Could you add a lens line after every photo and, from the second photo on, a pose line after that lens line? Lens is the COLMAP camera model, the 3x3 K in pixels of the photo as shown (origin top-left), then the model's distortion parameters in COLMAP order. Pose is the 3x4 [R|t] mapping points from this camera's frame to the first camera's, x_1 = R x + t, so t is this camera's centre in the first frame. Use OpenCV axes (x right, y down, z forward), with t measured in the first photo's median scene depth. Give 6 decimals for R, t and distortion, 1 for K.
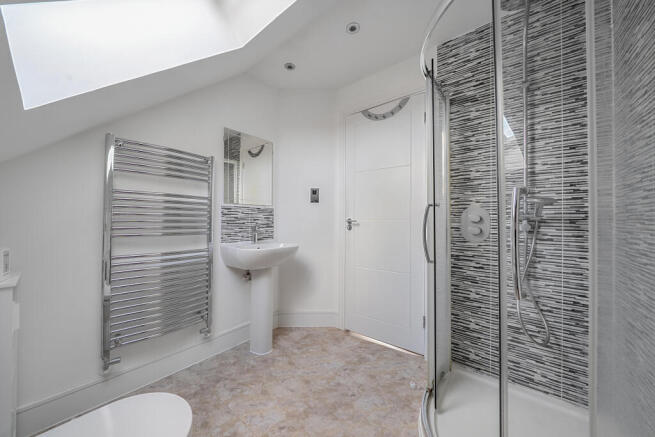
lens RADIAL K [[225.9, 0, 324.5], [0, 225.9, 220.3], [0, 0, 1]] dist [-0.000403, -0.000008]
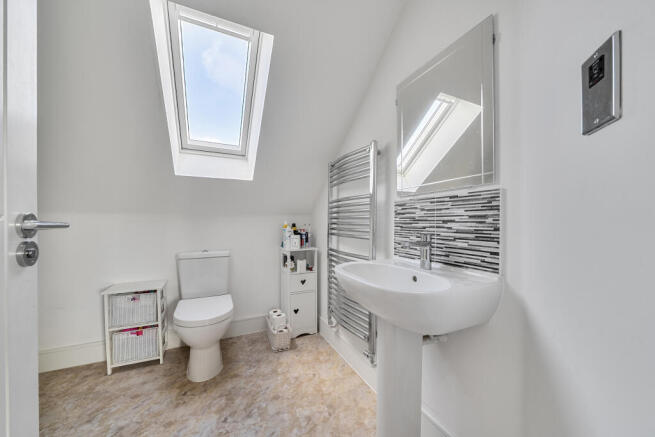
lens RADIAL K [[225.9, 0, 324.5], [0, 225.9, 220.3], [0, 0, 1]] dist [-0.000403, -0.000008]
pose [[-0.442477, -0.006539, -0.896756, 0.246817], [0.007026, 0.999917, -0.010758, -0.001465], [0.896752, -0.011061, -0.442395, 1.033041]]
